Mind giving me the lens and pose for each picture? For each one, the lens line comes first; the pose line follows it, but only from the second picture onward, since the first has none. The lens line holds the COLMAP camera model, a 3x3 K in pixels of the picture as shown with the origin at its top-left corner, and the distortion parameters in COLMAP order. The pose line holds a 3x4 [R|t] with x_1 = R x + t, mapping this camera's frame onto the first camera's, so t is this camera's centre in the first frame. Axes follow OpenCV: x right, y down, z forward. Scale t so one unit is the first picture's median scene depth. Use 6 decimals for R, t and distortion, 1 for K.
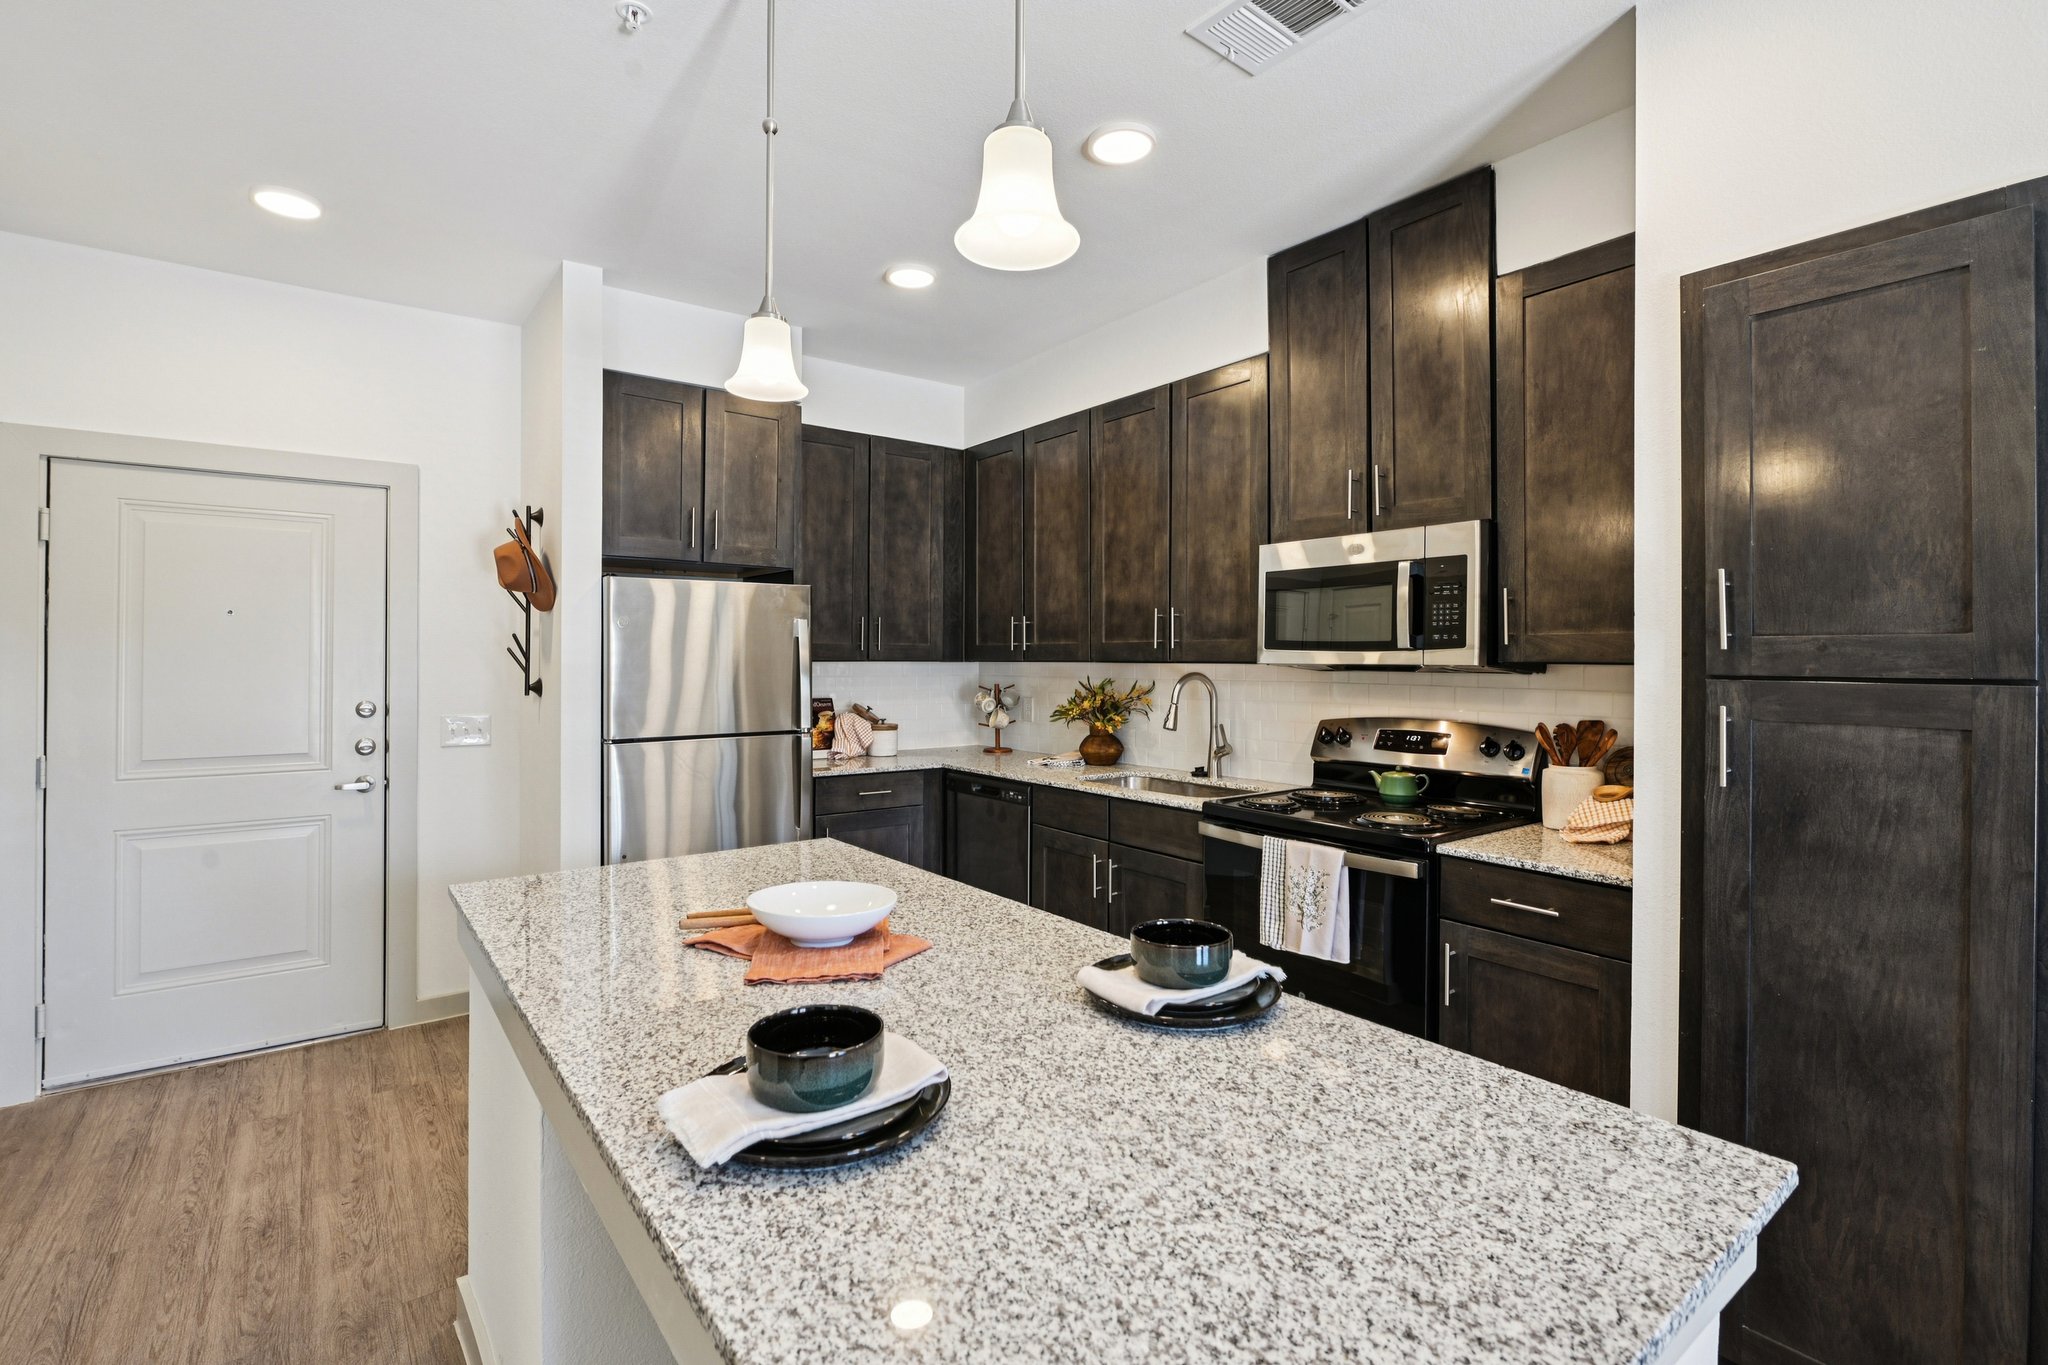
lens RADIAL K [[920.8, 0, 1023.1], [0, 920.8, 654.3], [0, 0, 1]] dist [-0.013391, 0.000007]
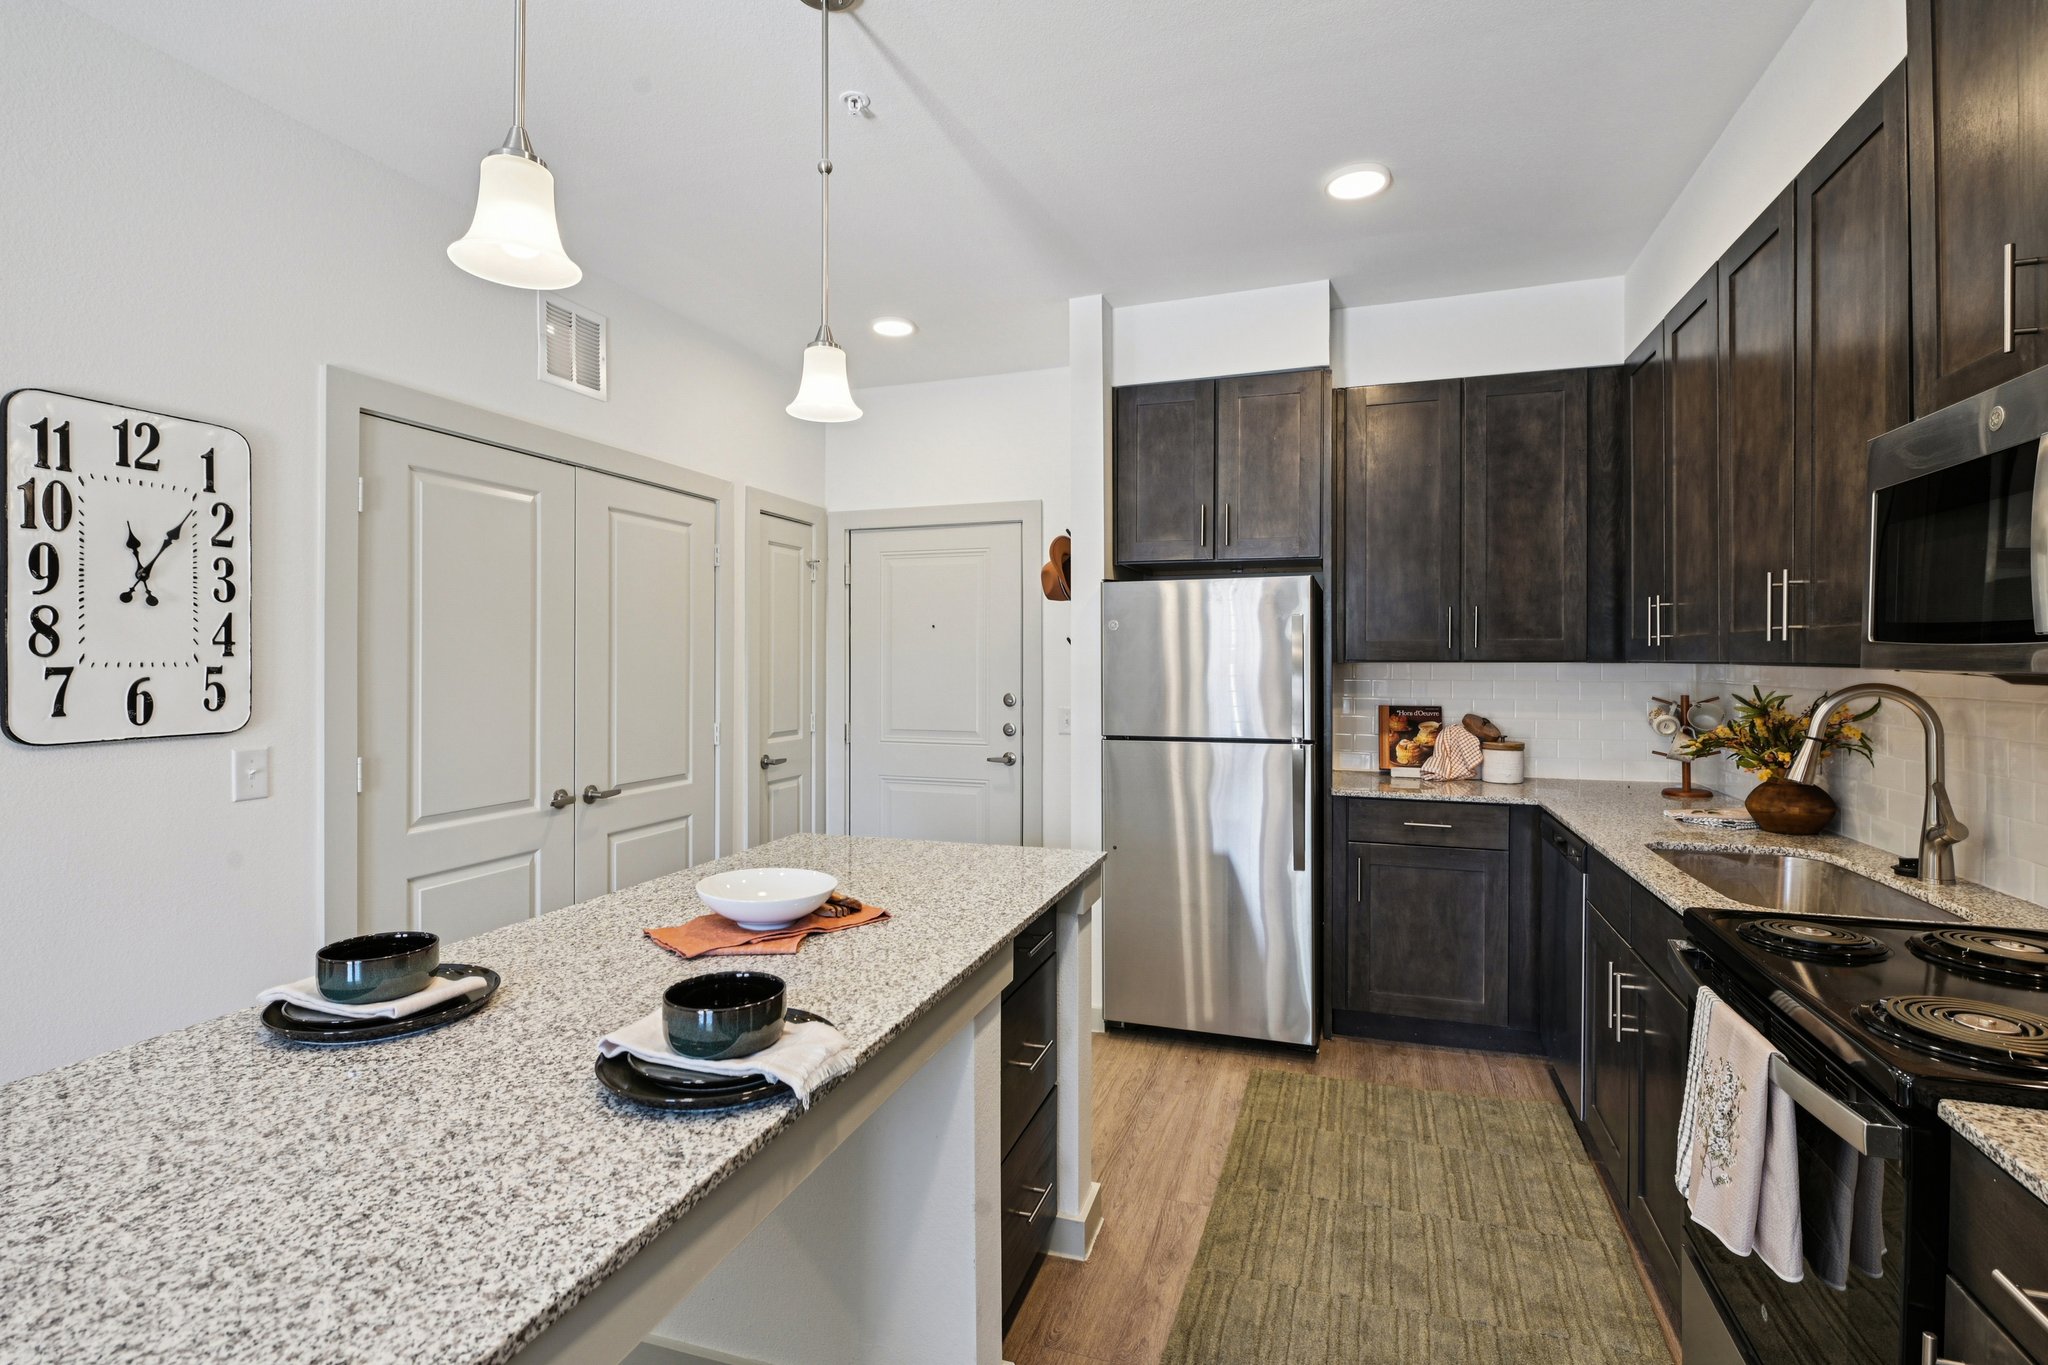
lens RADIAL K [[963.3, 0, 1029.7], [0, 963.3, 662.1], [0, 0, 1]] dist [-0.005983, -0.001524]
pose [[0.561076, 0.001473, -0.827763, 0.380308], [0.007008, 0.999954, 0.006530, -0.000419], [0.827735, -0.009465, 0.561040, 0.266344]]
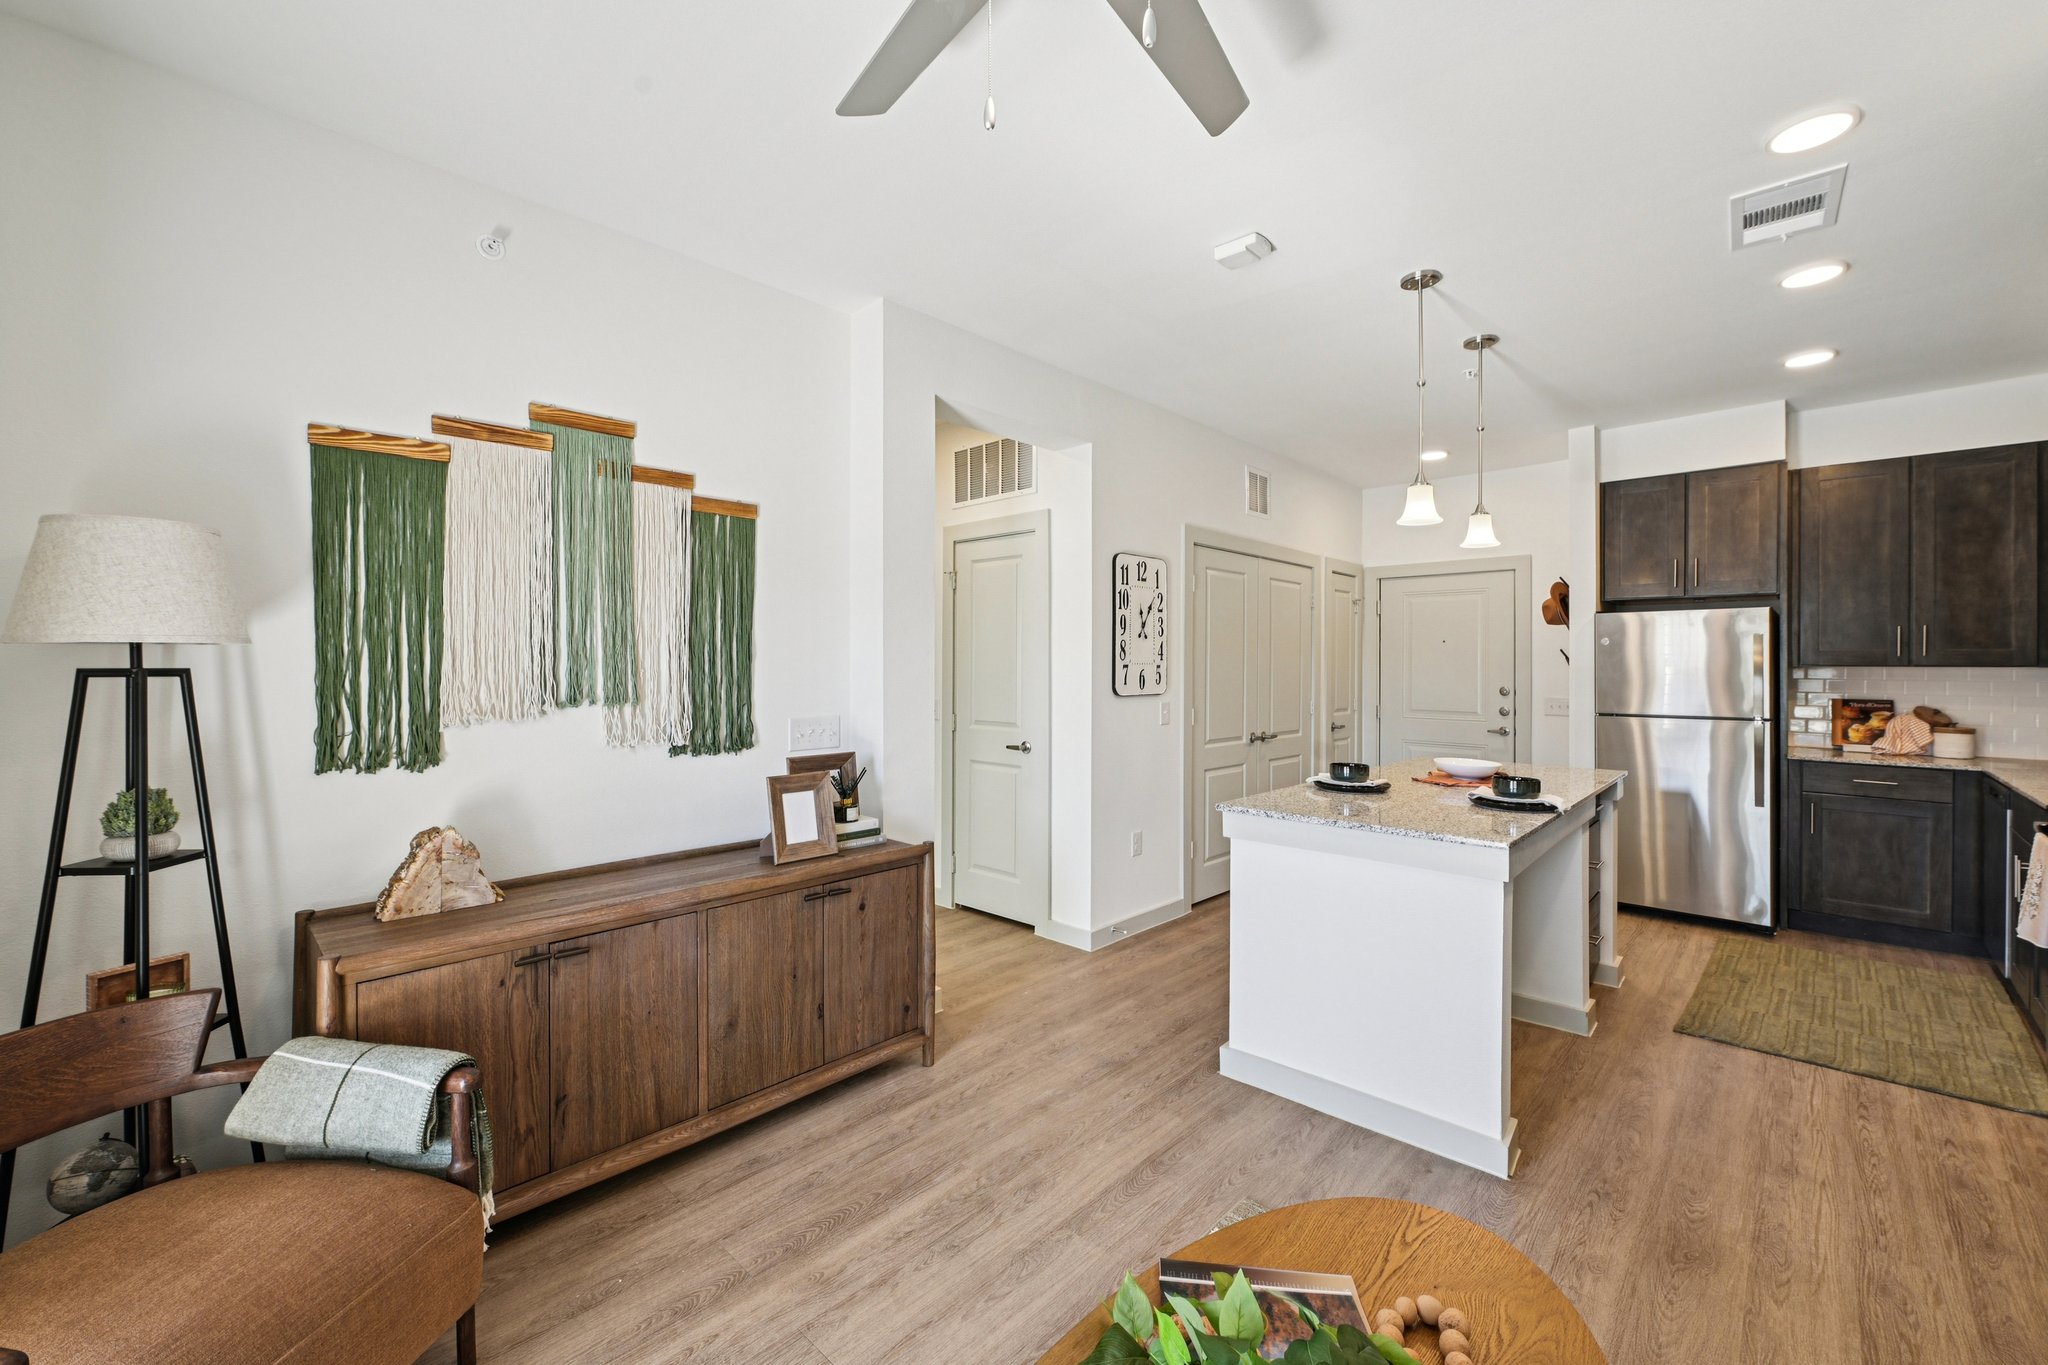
lens RADIAL K [[839.7, 0, 1023.5], [0, 839.7, 662.2], [0, 0, 1]] dist [-0.001478, -0.001097]
pose [[0.164841, -0.002386, -0.986317, 0.764463], [0.004154, 0.999990, -0.001725, 0.000232], [0.986311, -0.003813, 0.164850, -0.231042]]
